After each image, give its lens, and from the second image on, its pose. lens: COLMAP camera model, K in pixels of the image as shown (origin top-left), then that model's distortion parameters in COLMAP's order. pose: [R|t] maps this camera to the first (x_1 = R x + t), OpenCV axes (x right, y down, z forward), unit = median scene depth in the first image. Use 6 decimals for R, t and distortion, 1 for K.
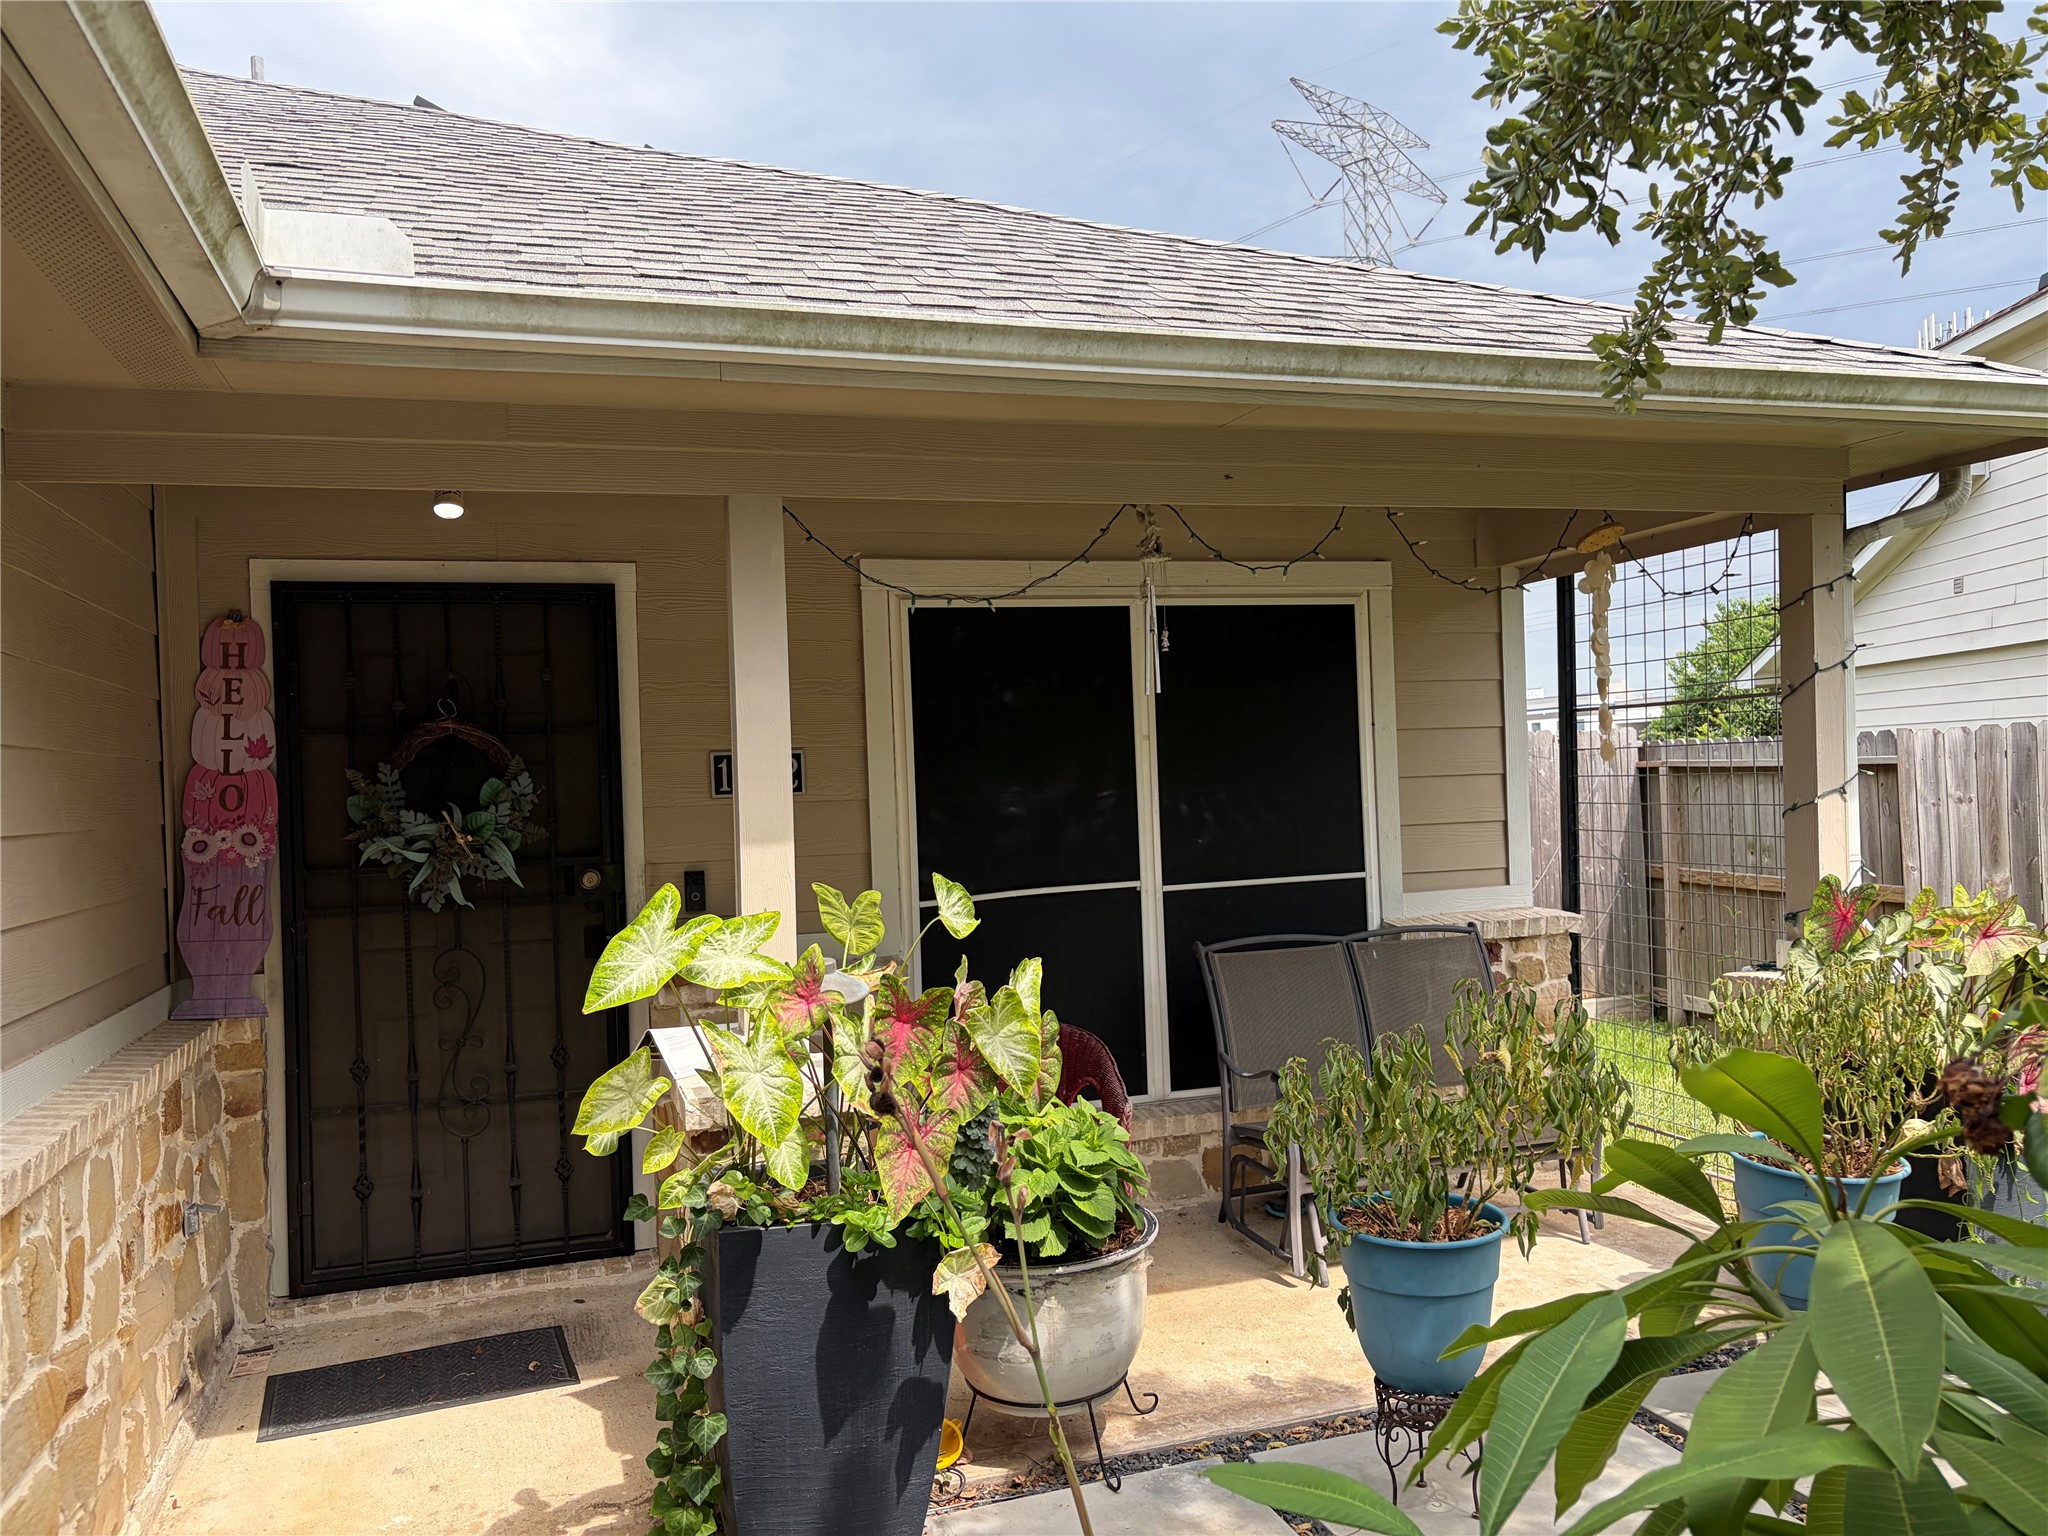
lens RADIAL K [[1553.3, 0, 1033.9], [0, 1553.3, 771.8], [0, 0, 1]] dist [0.055143, -0.069636]
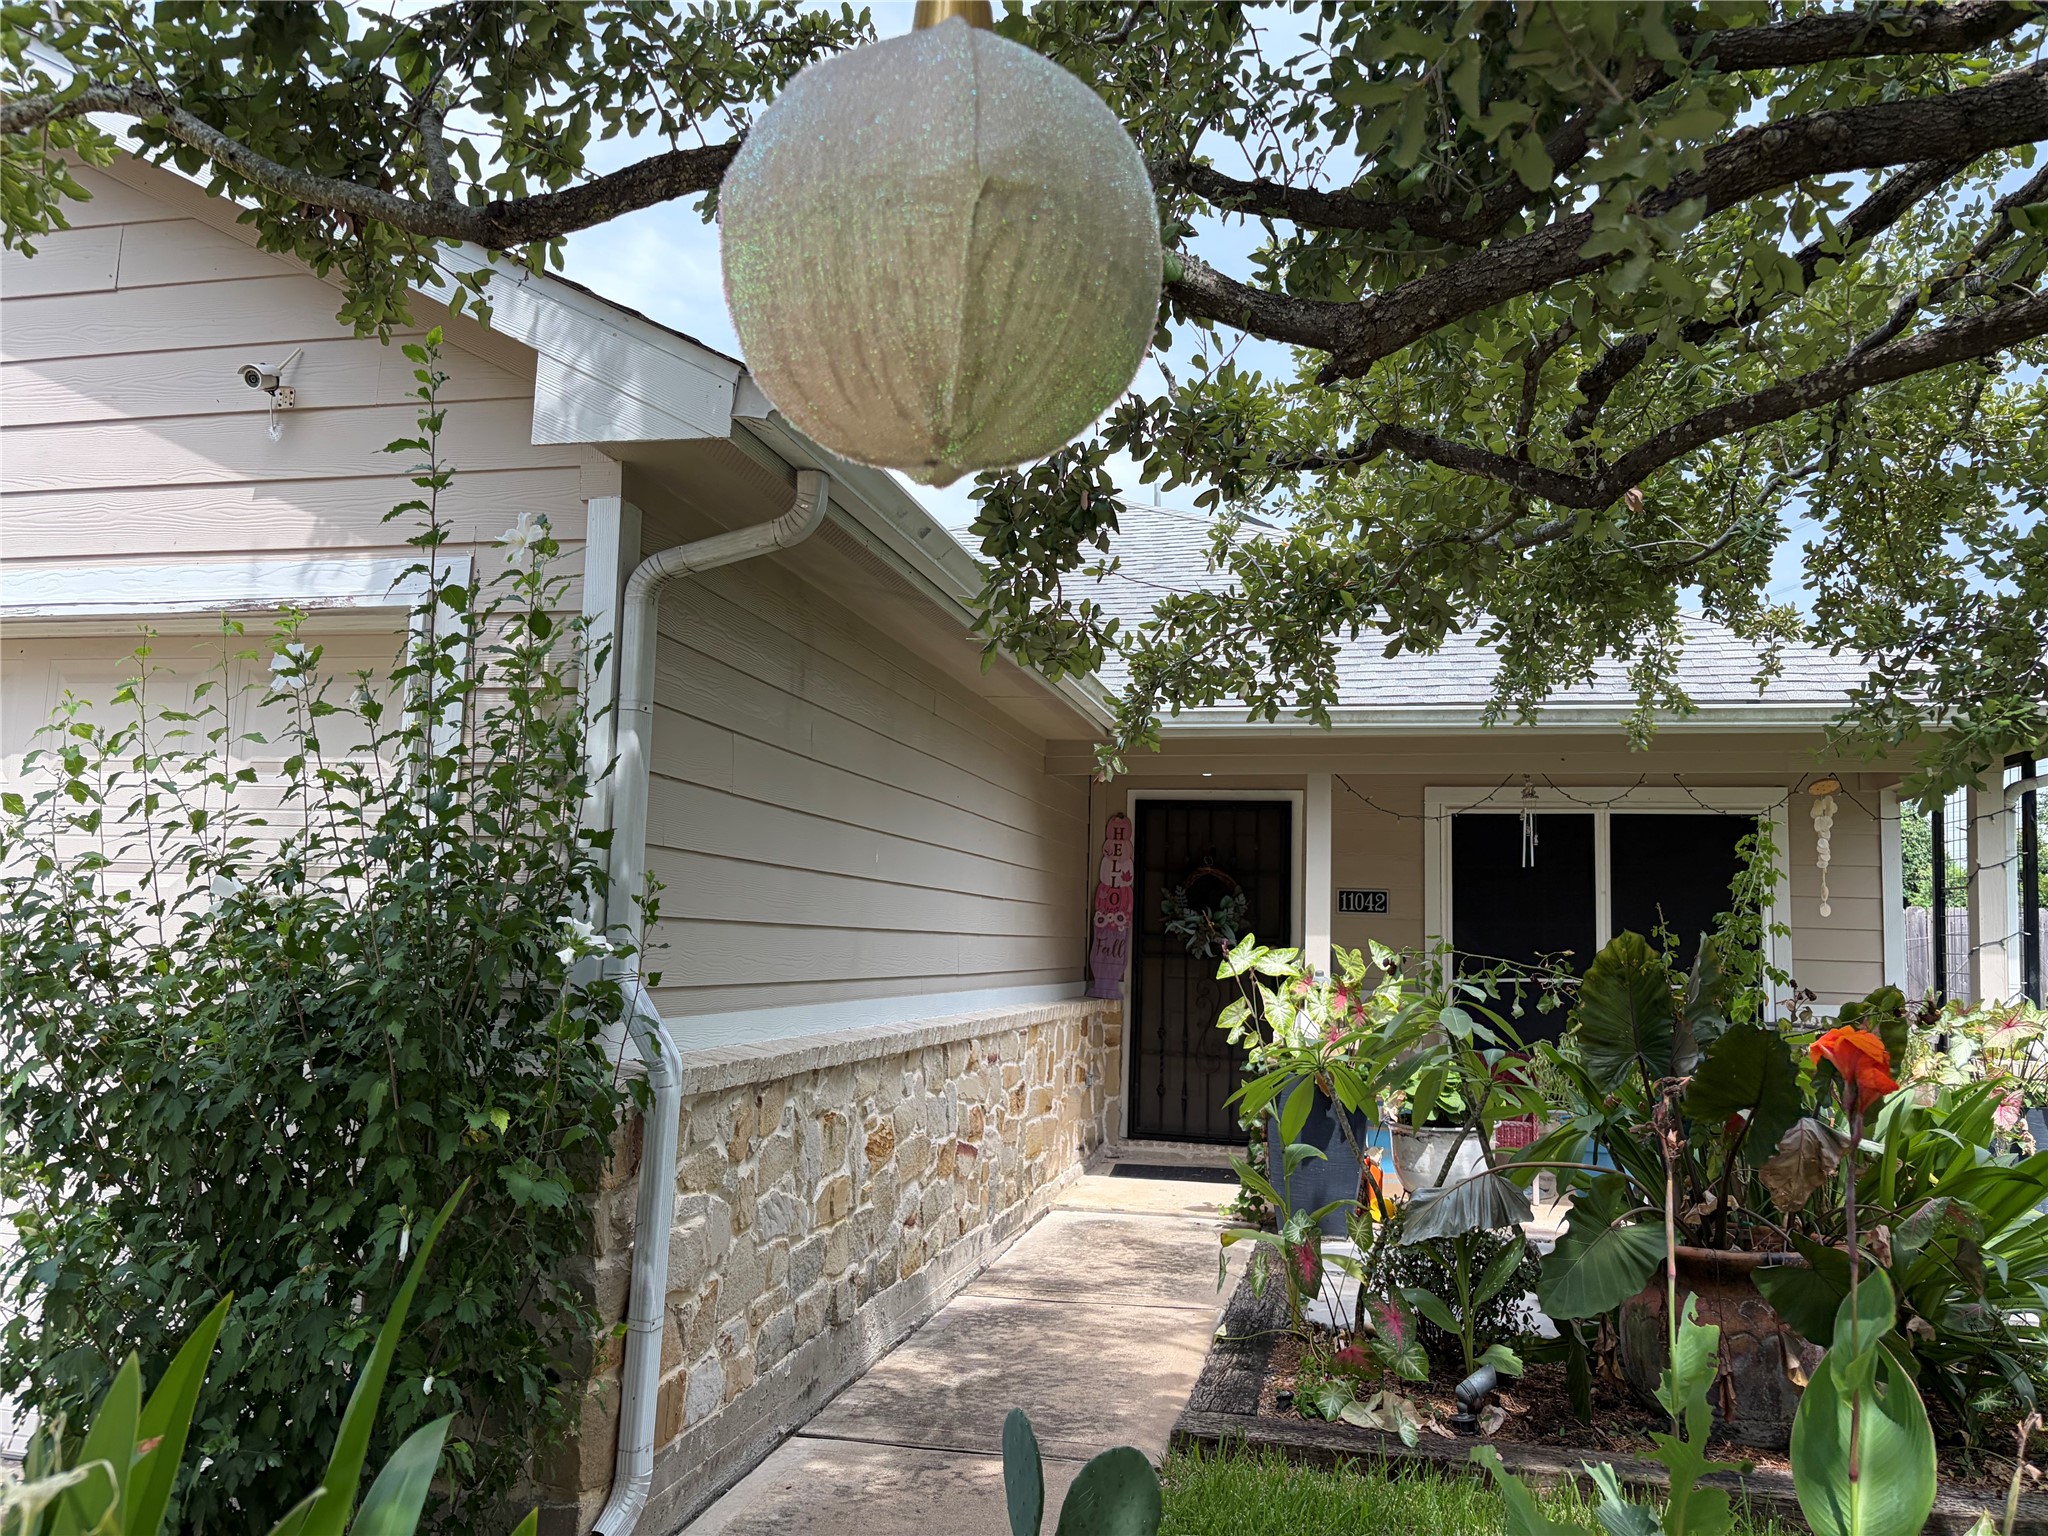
lens RADIAL K [[1553.3, 0, 1019.2], [0, 1553.3, 771.3], [0, 0, 1]] dist [0.055143, -0.069636]
pose [[0.850543, 0.004416, -0.525887, 0.503551], [-0.056158, 0.995010, -0.082471, 0.025343], [0.522899, 0.099678, 0.846547, -0.902484]]
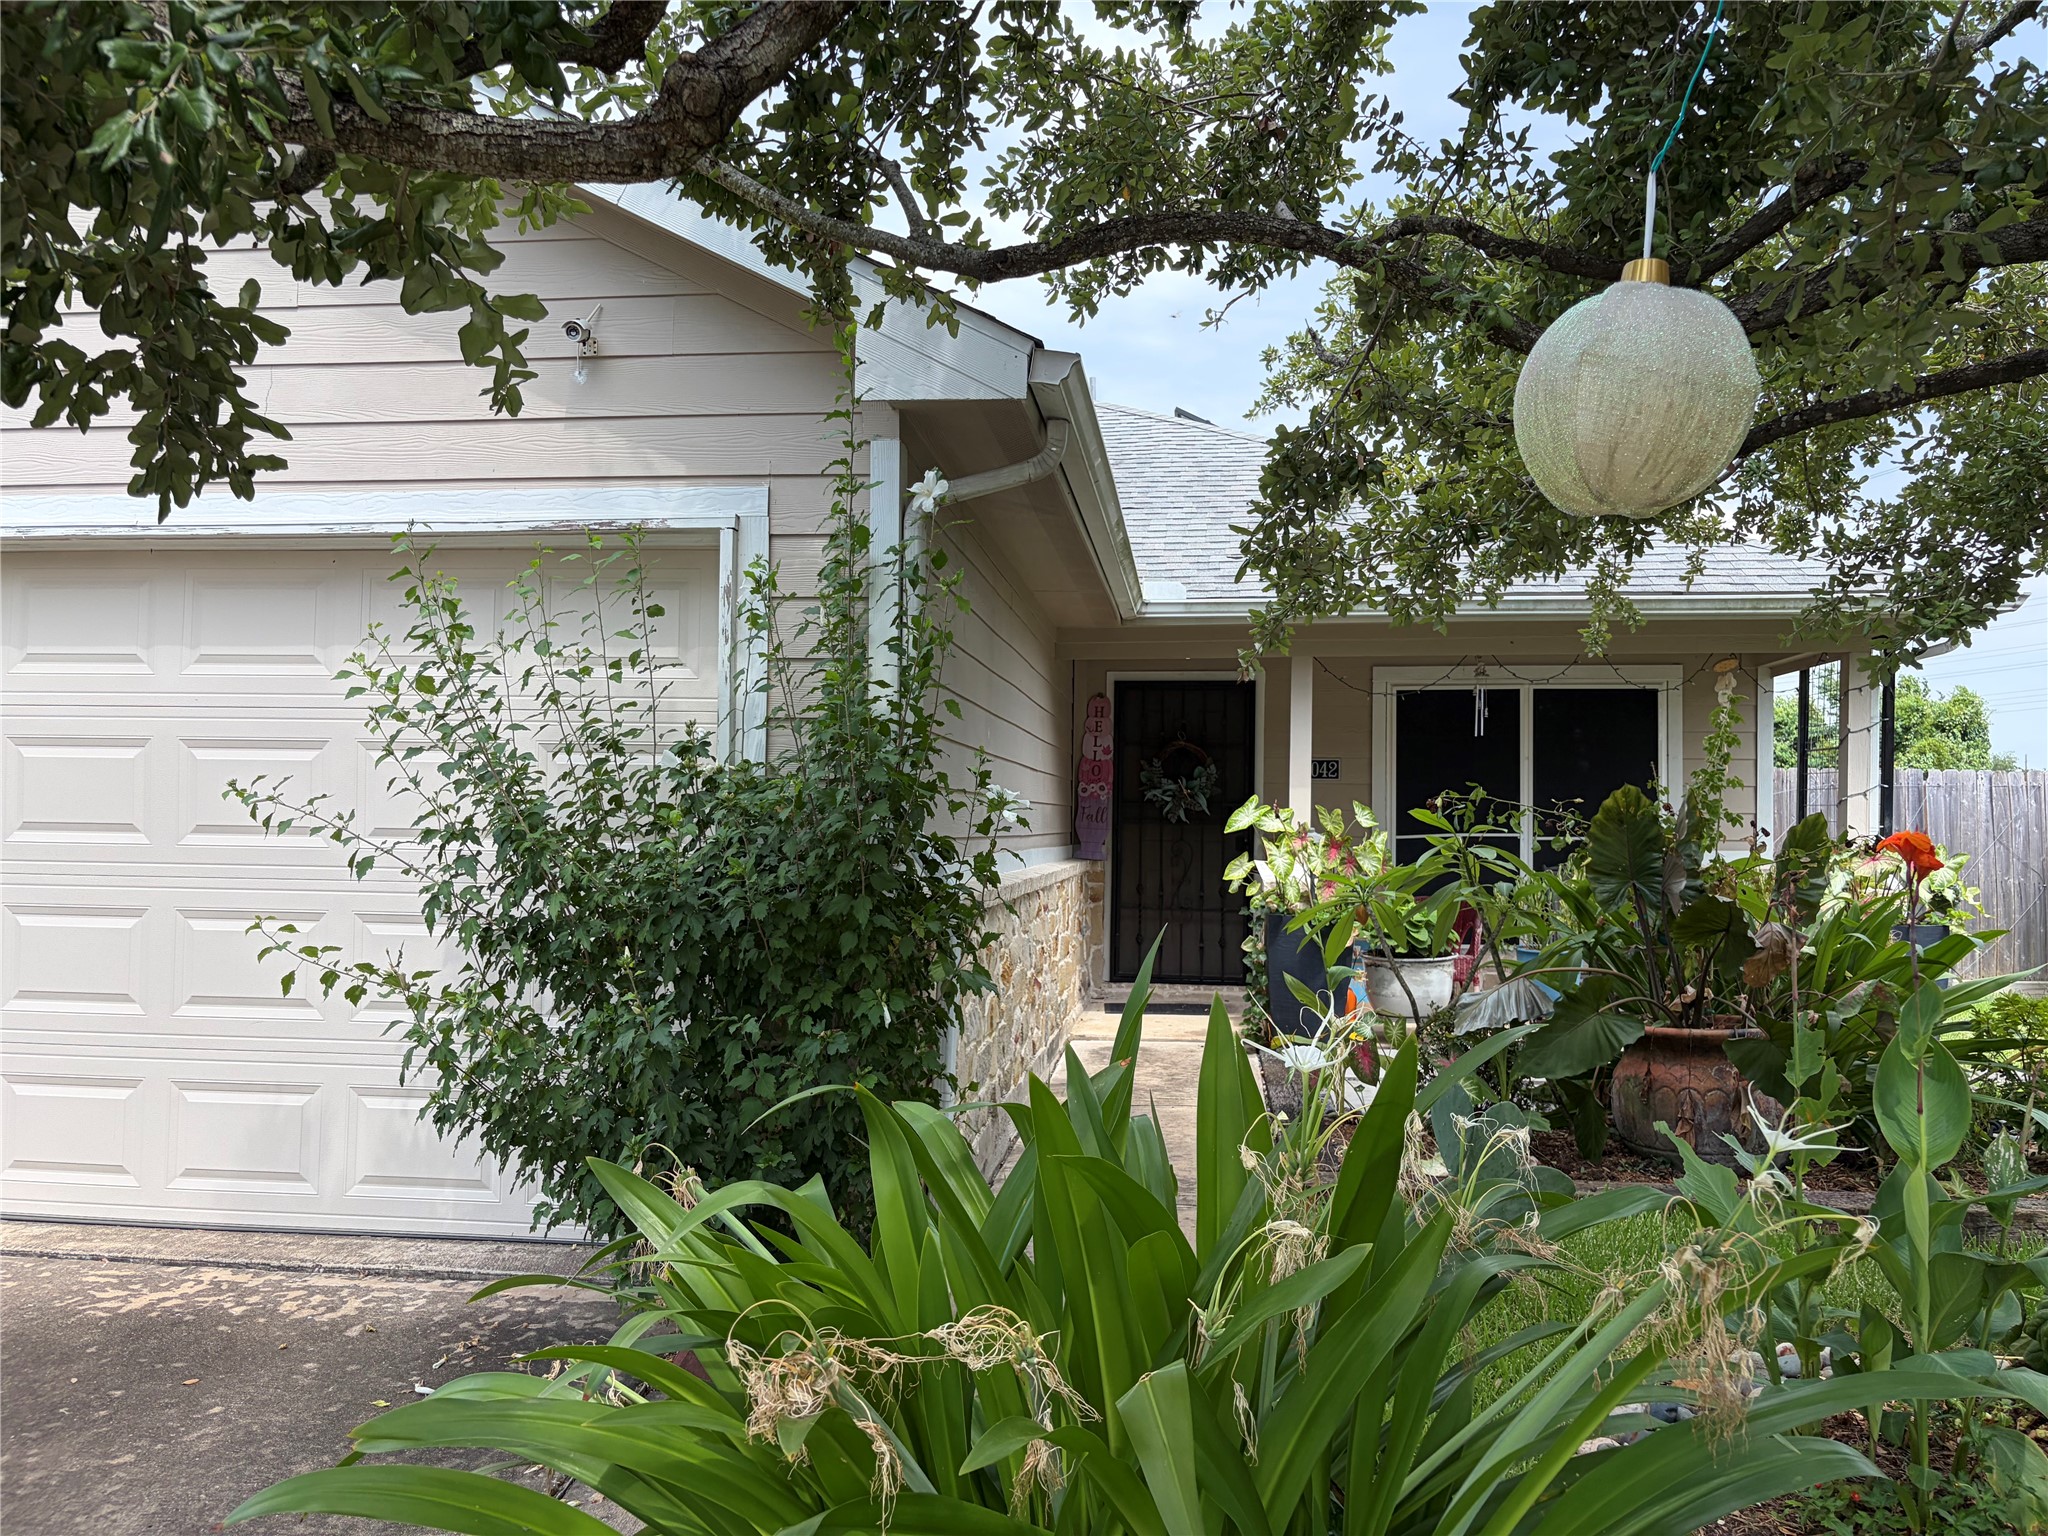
lens RADIAL K [[1553.3, 0, 1019.8], [0, 1553.3, 766.4], [0, 0, 1]] dist [0.055143, -0.069636]
pose [[0.903353, 0.032976, -0.427629, 0.399625], [-0.042647, 0.999005, -0.013053, 0.046175], [0.426773, 0.030028, 0.903860, -1.198821]]
